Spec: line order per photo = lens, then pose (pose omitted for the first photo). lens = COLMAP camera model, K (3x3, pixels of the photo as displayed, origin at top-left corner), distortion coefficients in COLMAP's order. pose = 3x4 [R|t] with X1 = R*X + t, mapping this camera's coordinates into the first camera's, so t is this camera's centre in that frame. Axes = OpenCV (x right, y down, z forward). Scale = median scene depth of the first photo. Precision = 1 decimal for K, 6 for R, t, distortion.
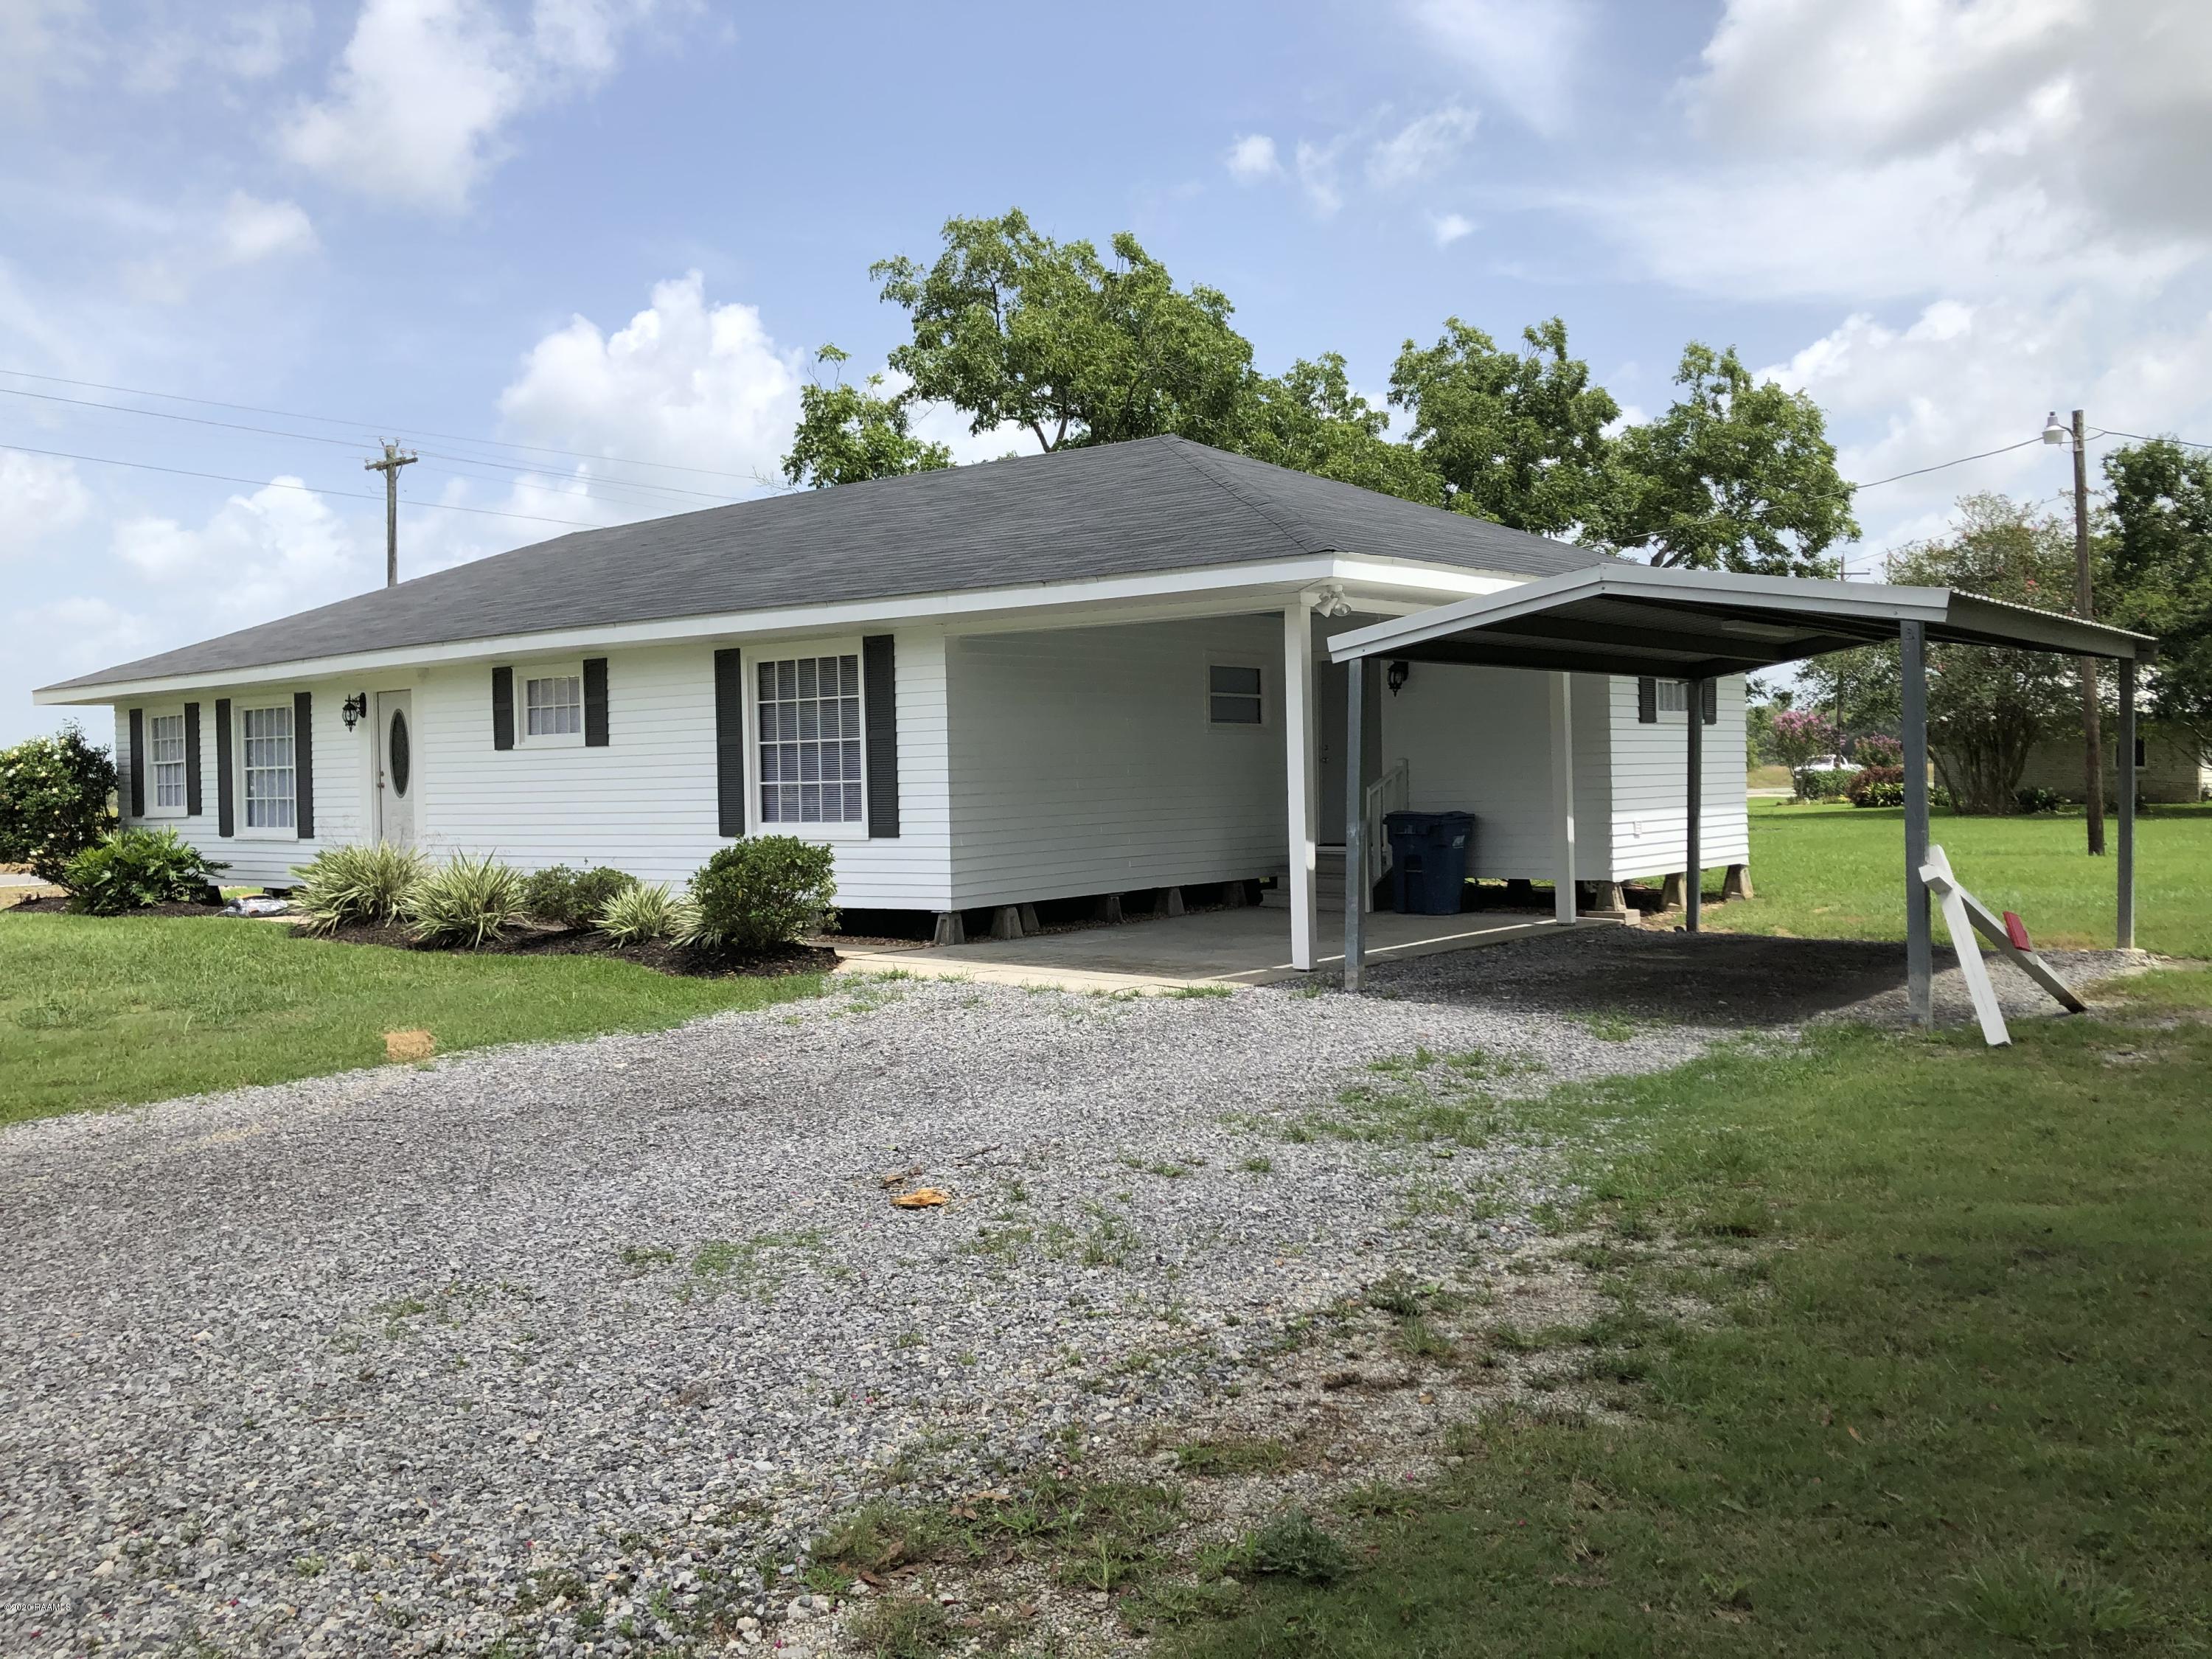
lens RADIAL K [[1900.9, 0, 1180.9], [0, 1900.9, 827.9], [0, 0, 1]] dist [0.071880, -0.093231]
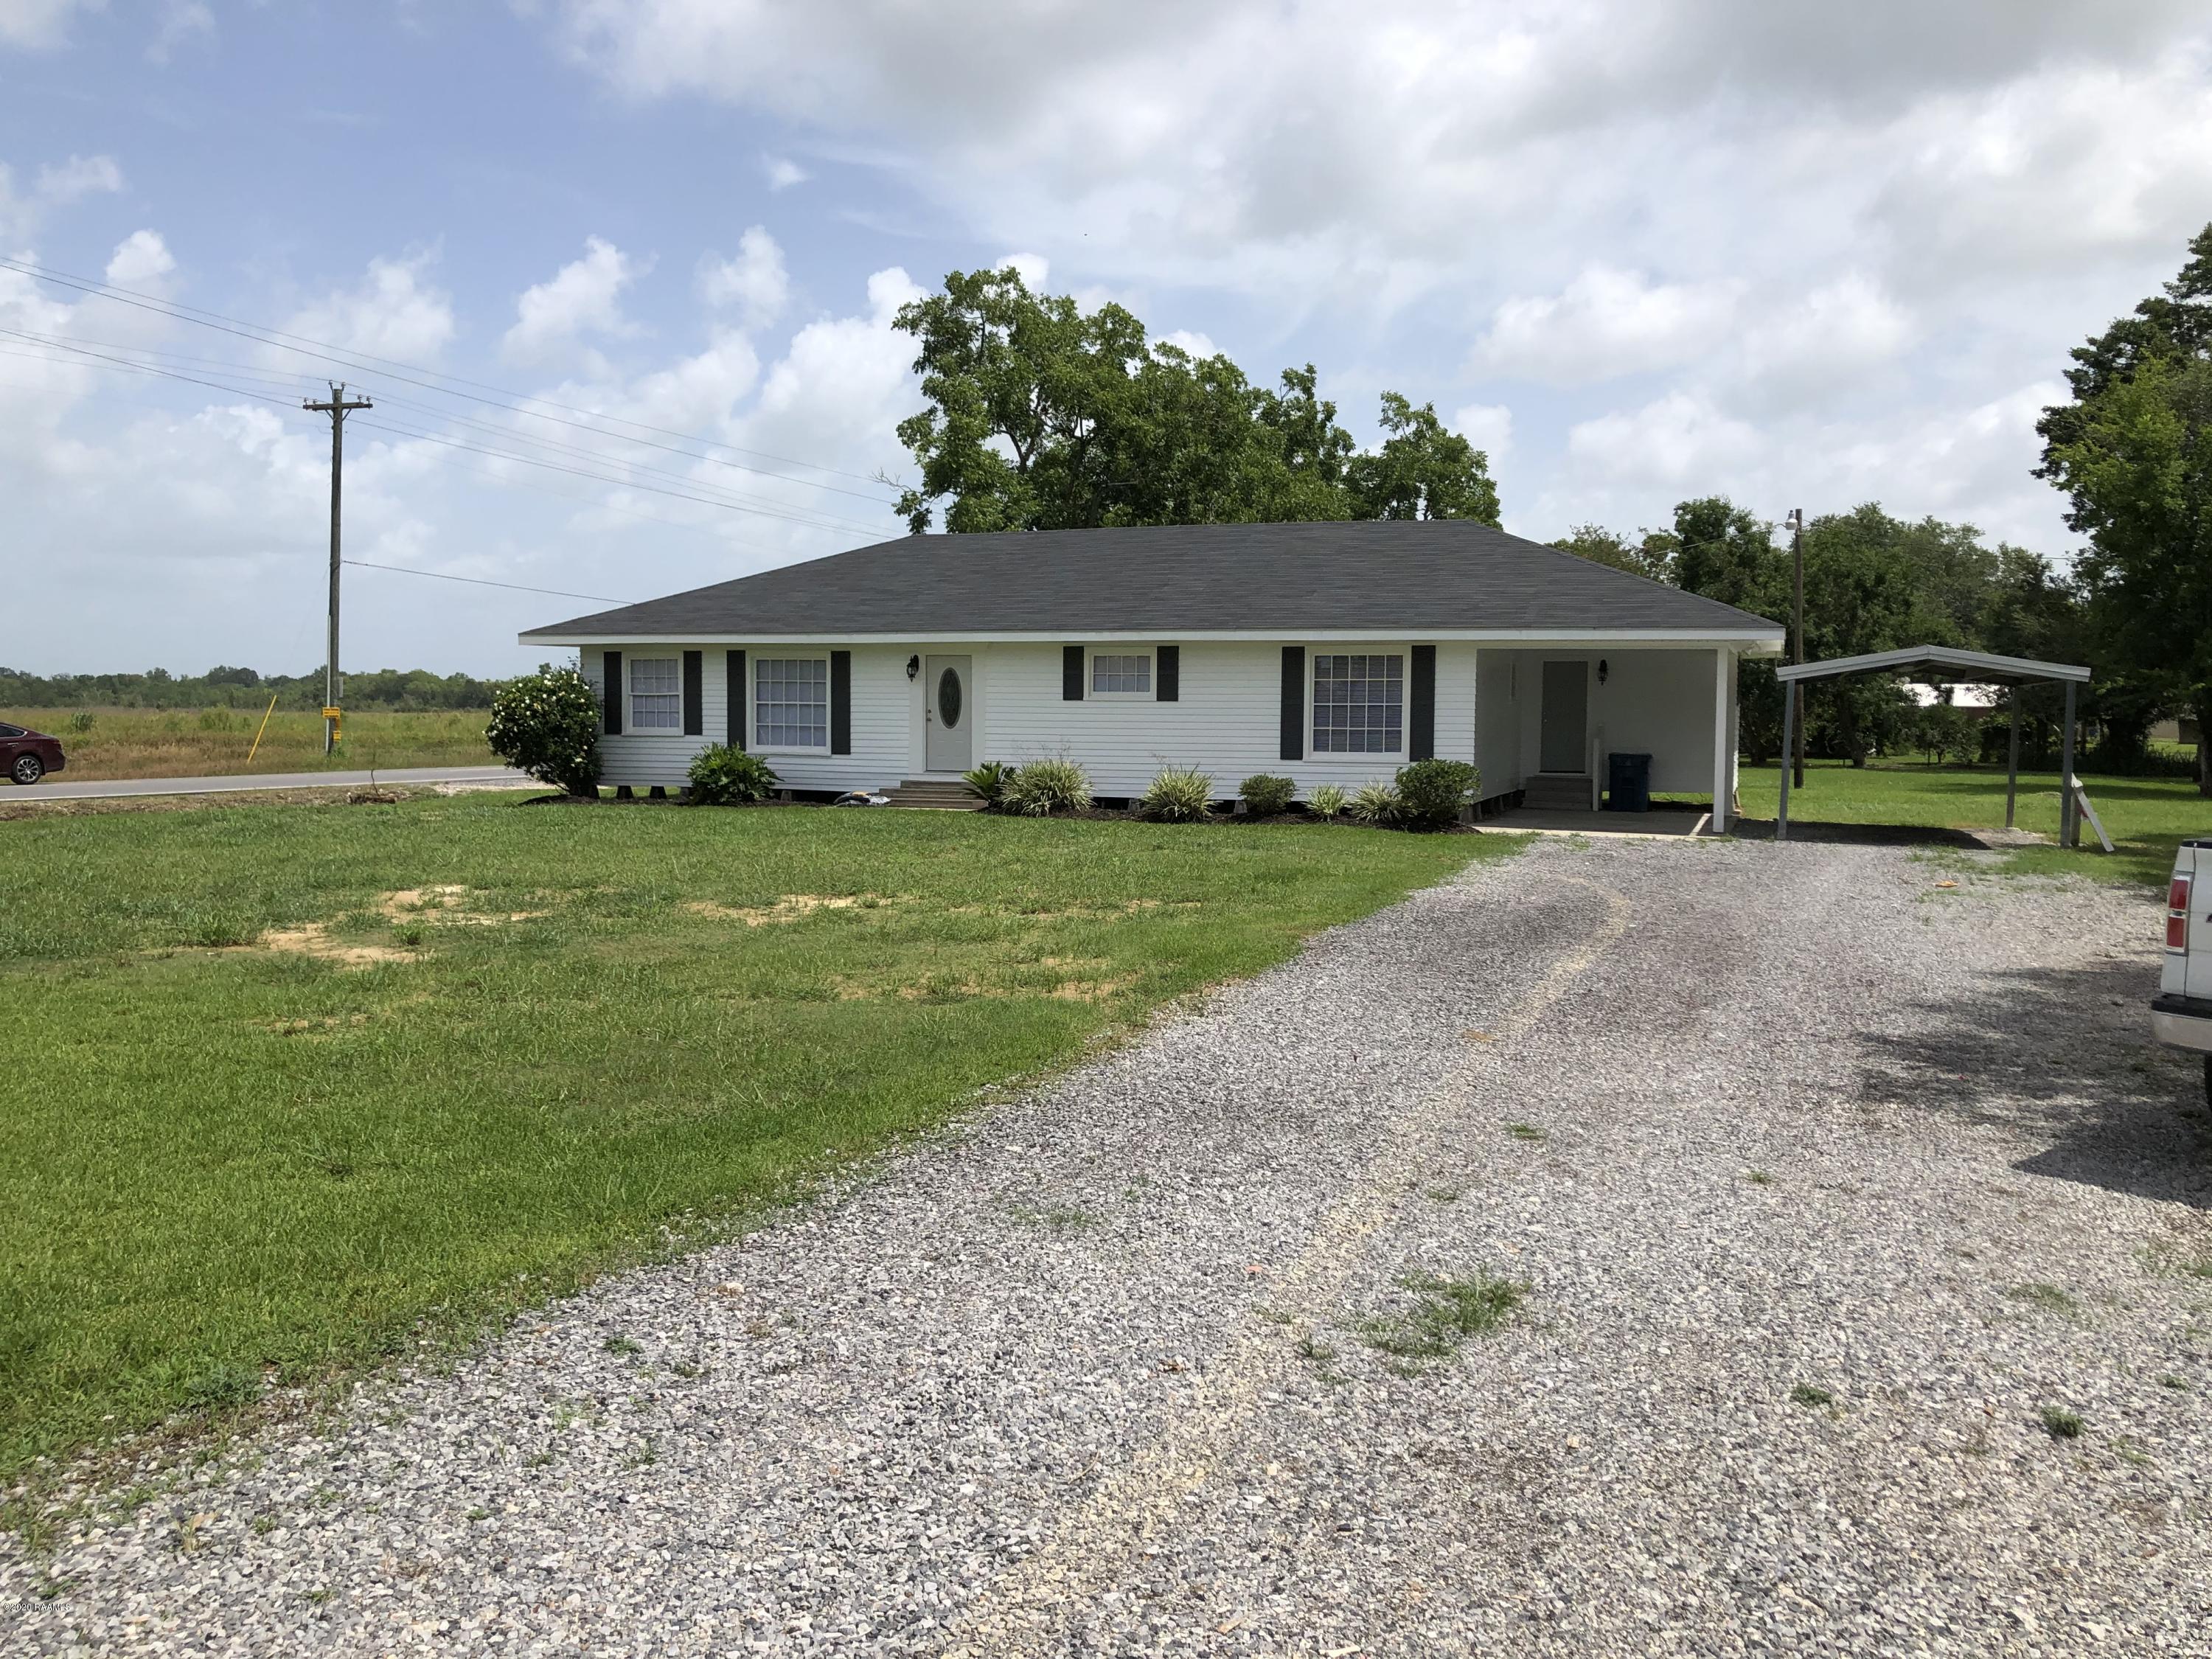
lens RADIAL K [[1900.9, 0, 1180.9], [0, 1900.9, 827.9], [0, 0, 1]] dist [0.071880, -0.093231]
pose [[0.938501, 0.007236, 0.345199, -0.727815], [-0.019387, 0.999308, 0.031759, 0.010459], [-0.344730, -0.036499, 0.937992, -0.417224]]
